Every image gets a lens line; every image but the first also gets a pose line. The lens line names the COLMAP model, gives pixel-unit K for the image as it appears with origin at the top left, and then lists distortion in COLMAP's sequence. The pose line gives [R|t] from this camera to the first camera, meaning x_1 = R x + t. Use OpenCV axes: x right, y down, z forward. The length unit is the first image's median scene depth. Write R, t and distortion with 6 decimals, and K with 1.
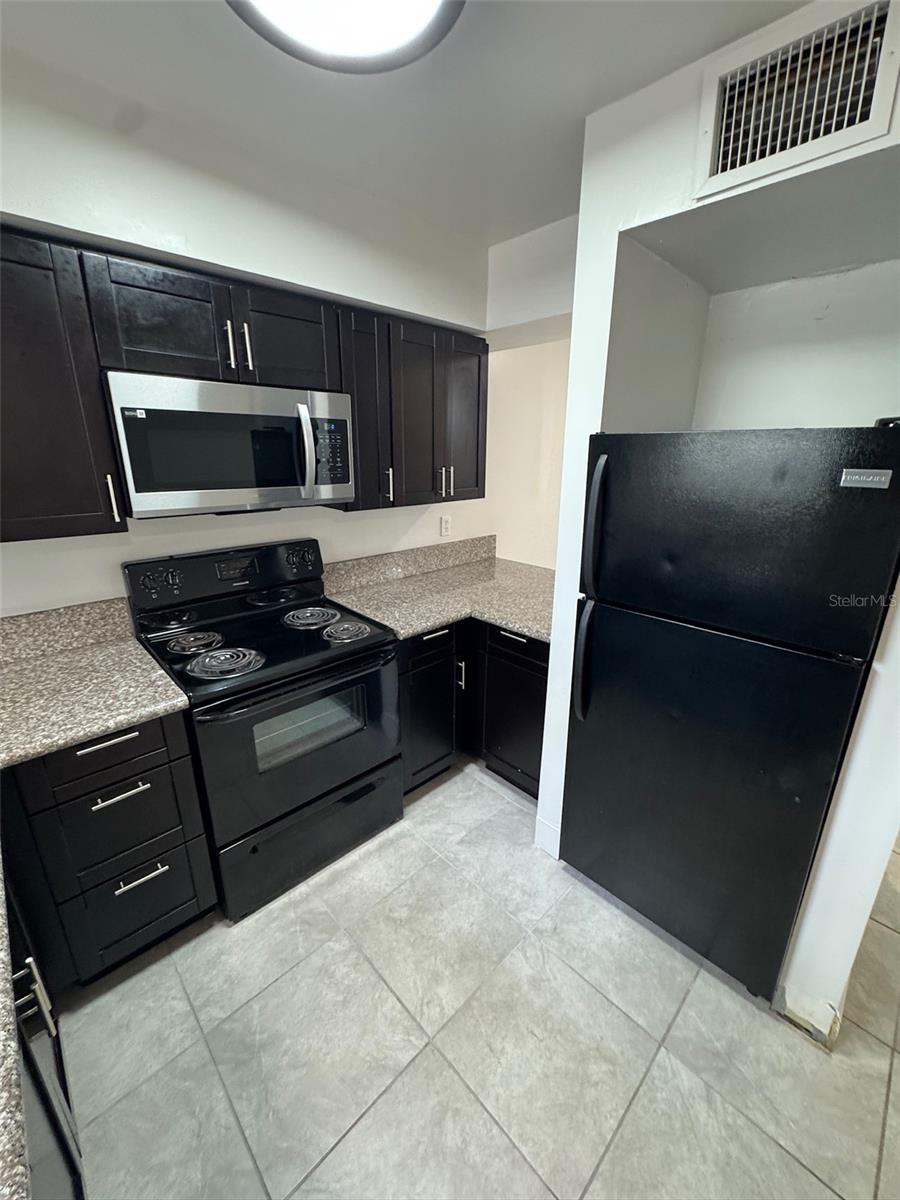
lens RADIAL K [[478.6, 0, 452.0], [0, 478.6, 599.1], [0, 0, 1]] dist [-0.002932, 0.000221]
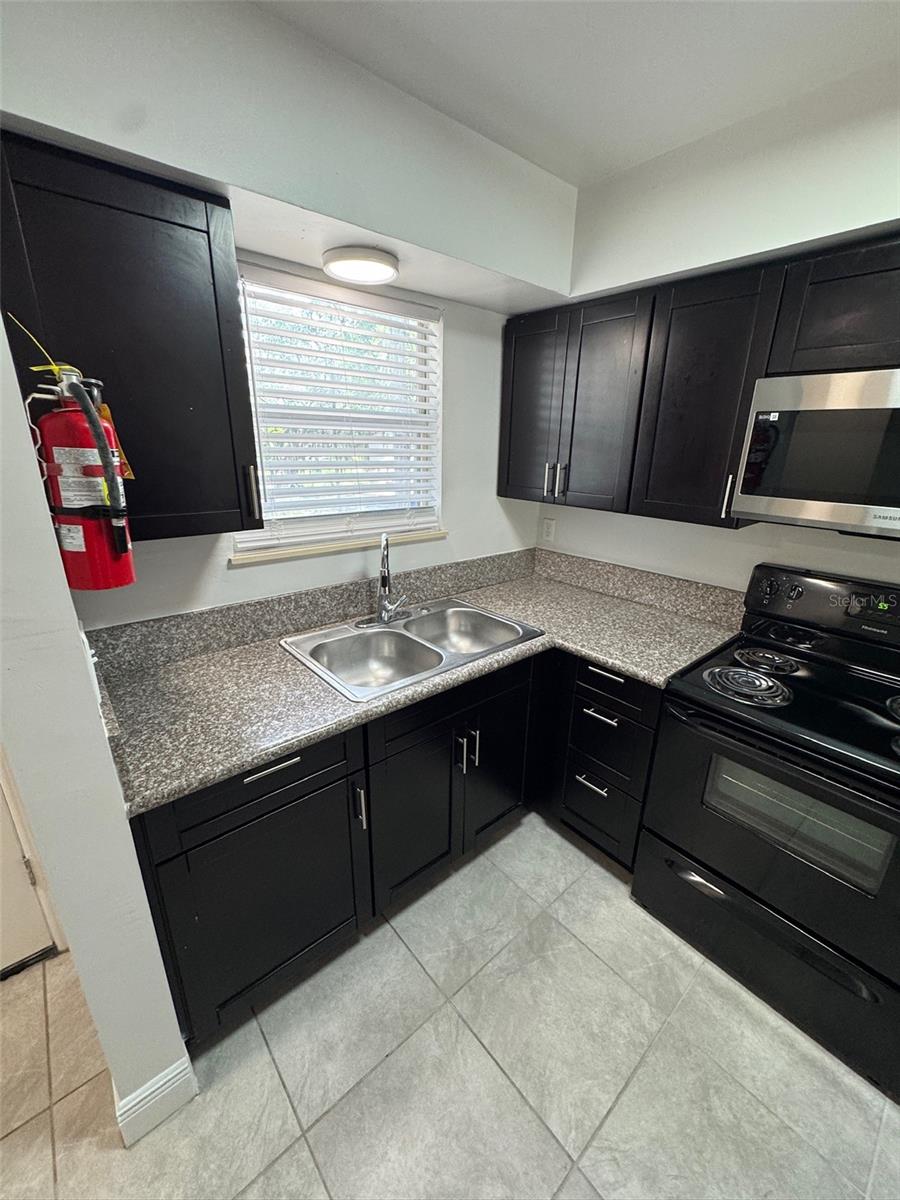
lens RADIAL K [[478.6, 0, 453.4], [0, 478.6, 599.1], [0, 0, 1]] dist [-0.002932, 0.000221]
pose [[-0.058522, 0.302514, -0.951347, 0.379504], [-0.316542, 0.898180, 0.305080, -0.116835], [0.946772, 0.318995, 0.043195, 0.374412]]
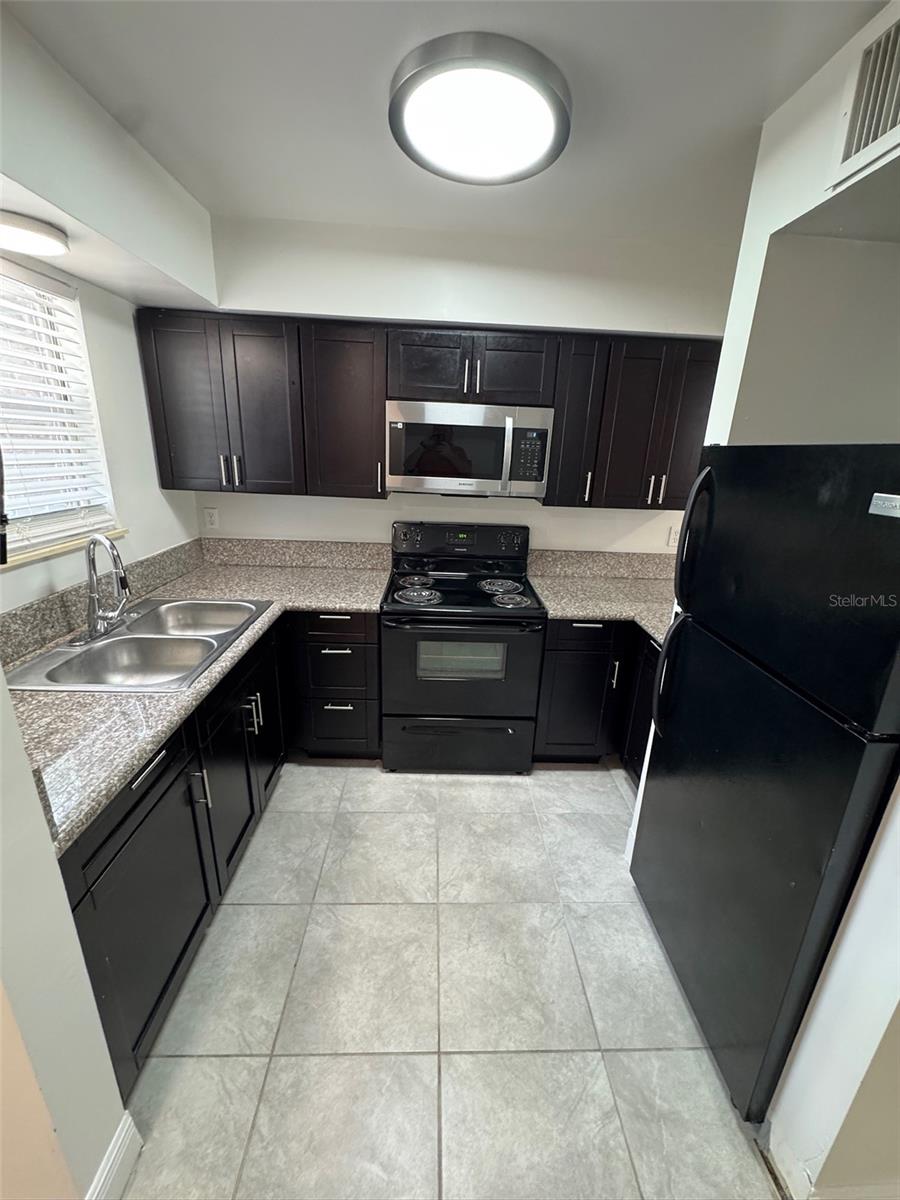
lens RADIAL K [[478.6, 0, 453.8], [0, 478.6, 599.6], [0, 0, 1]] dist [-0.002932, 0.000221]
pose [[0.740693, 0.228003, -0.631972, 0.517276], [-0.235257, 0.969119, 0.073910, 0.010339], [0.629308, 0.093931, 0.771459, -0.048377]]
